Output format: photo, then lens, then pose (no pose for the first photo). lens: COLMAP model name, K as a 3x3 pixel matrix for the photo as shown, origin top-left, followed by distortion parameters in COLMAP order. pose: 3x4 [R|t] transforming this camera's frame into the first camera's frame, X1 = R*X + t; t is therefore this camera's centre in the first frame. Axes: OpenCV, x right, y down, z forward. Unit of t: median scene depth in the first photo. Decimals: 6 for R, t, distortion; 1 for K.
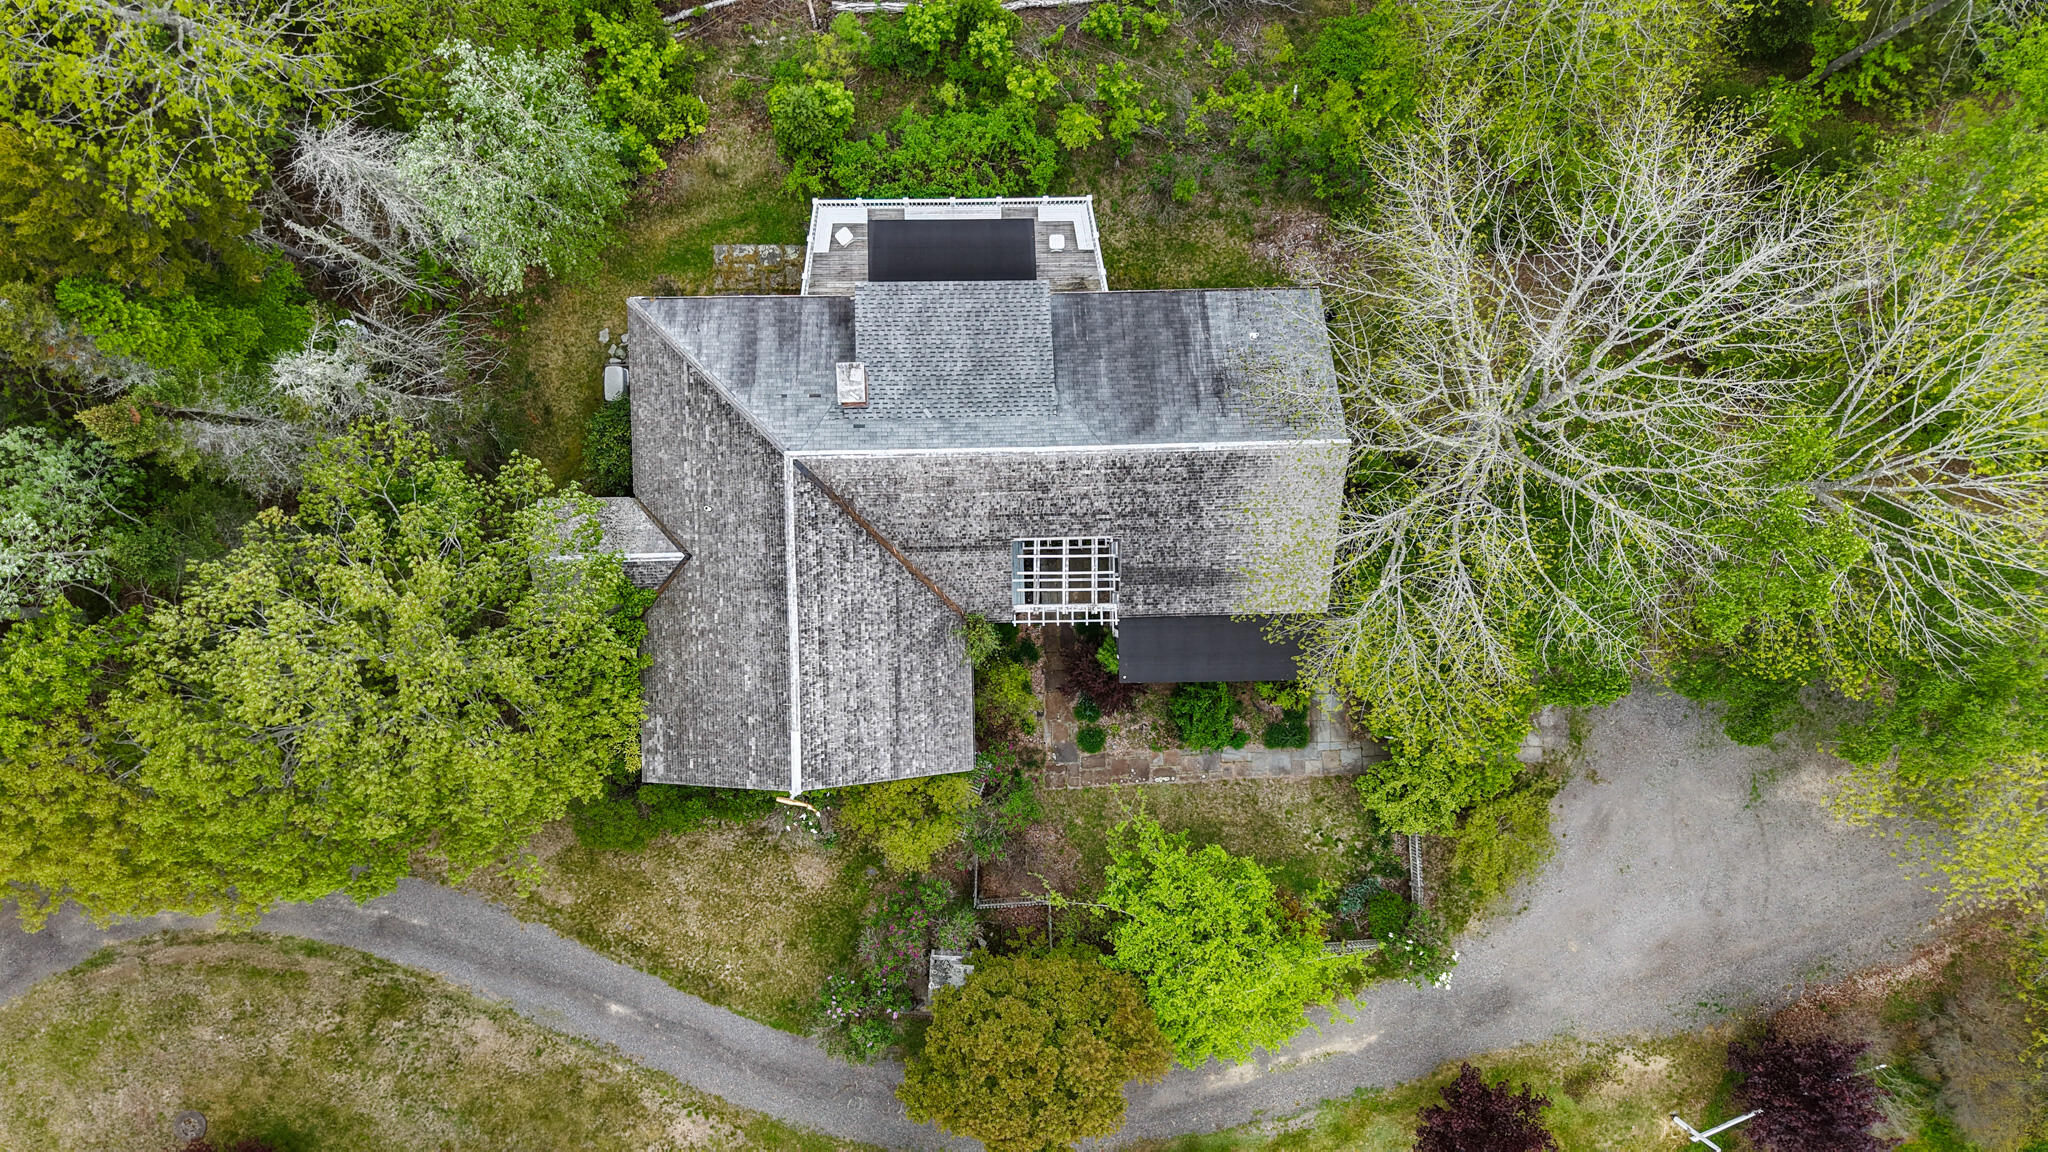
lens RADIAL K [[1380.9, 0, 1024.9], [0, 1380.9, 573.4], [0, 0, 1]] dist [0.028964, -0.033085]
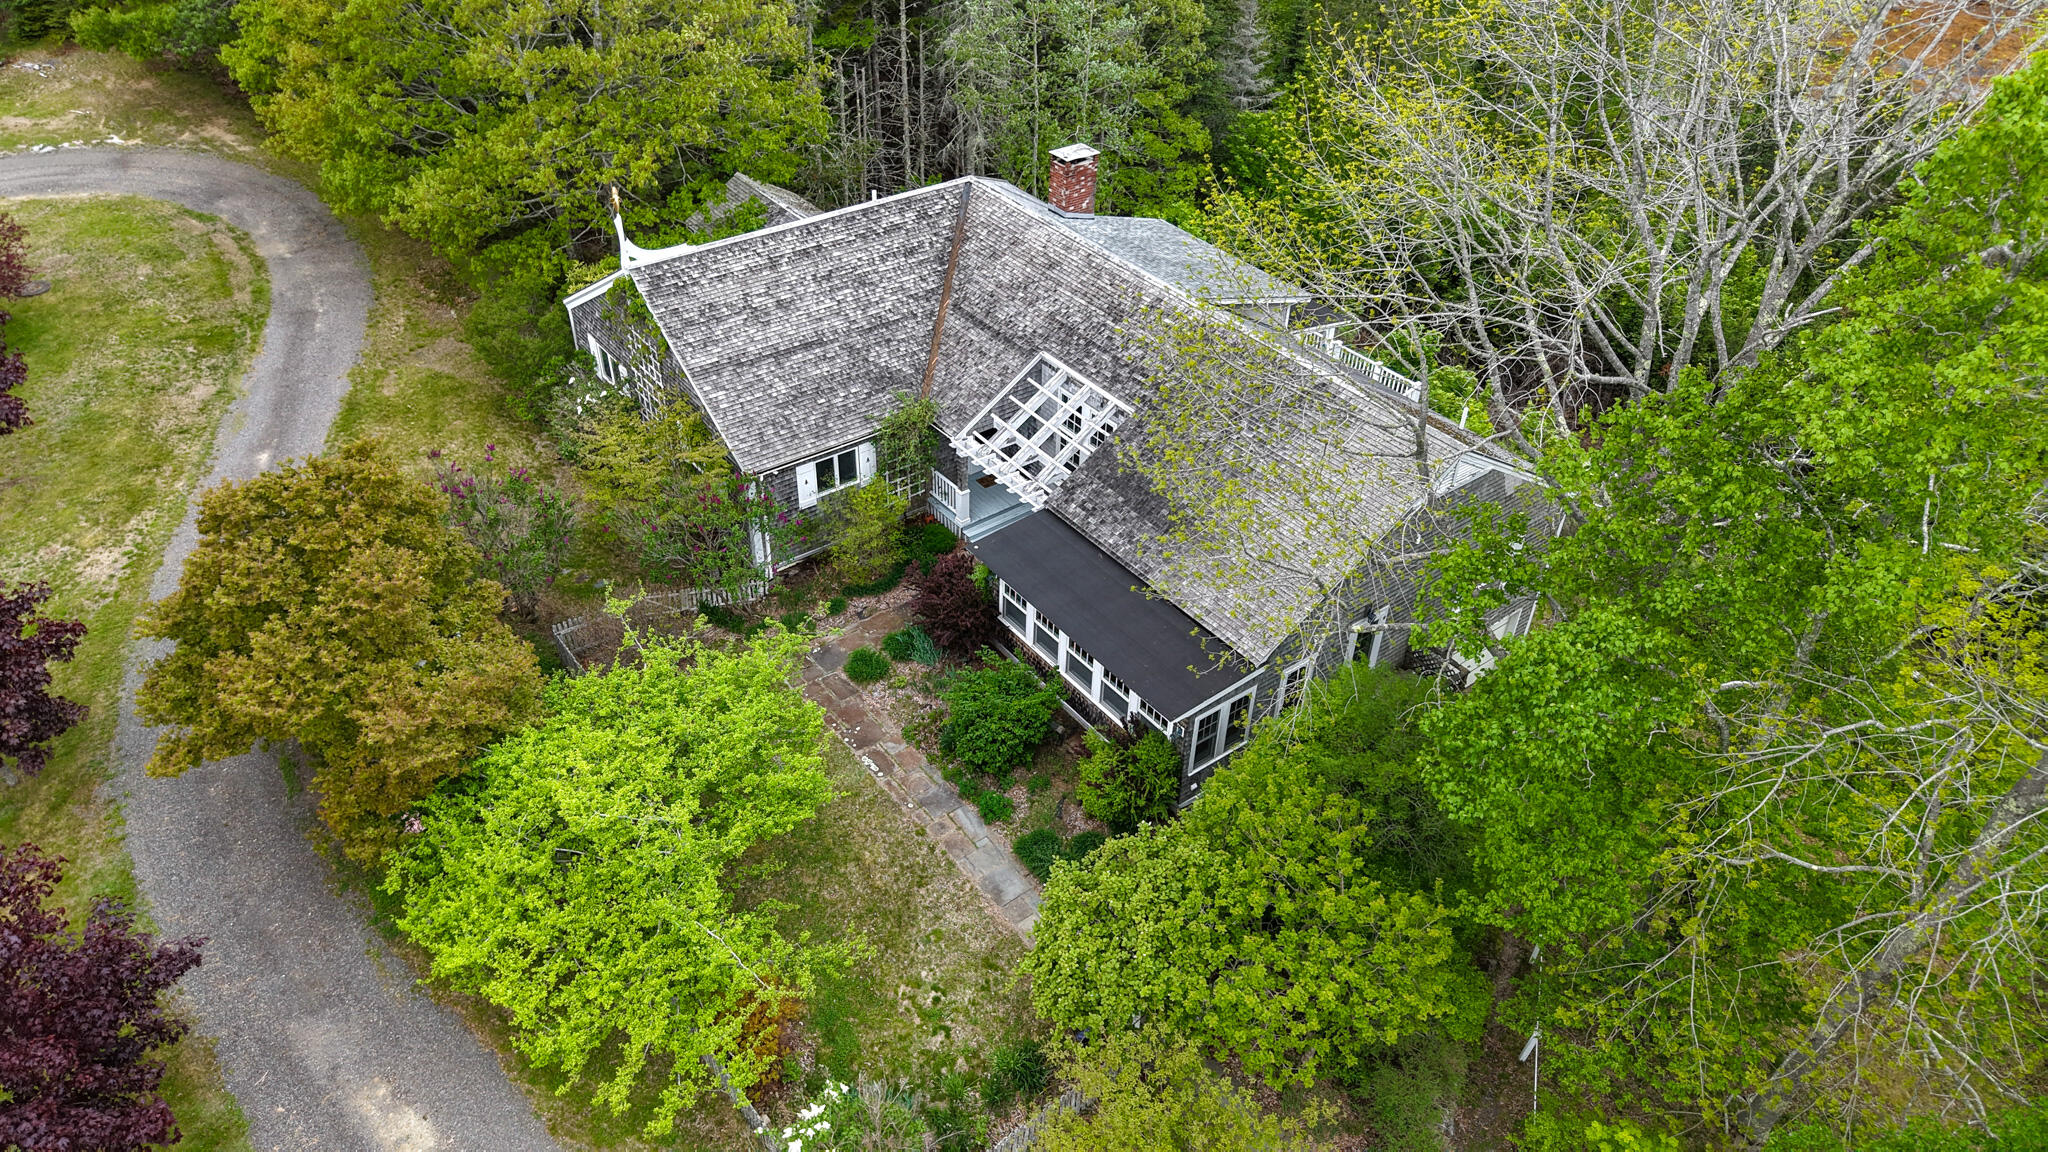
lens RADIAL K [[1380.9, 0, 1024.9], [0, 1380.9, 573.4], [0, 0, 1]] dist [0.028964, -0.033085]
pose [[0.583974, 0.478663, -0.655634, 0.508838], [-0.811770, 0.342379, -0.473081, 0.360817], [-0.001971, 0.808491, 0.588505, 0.593077]]
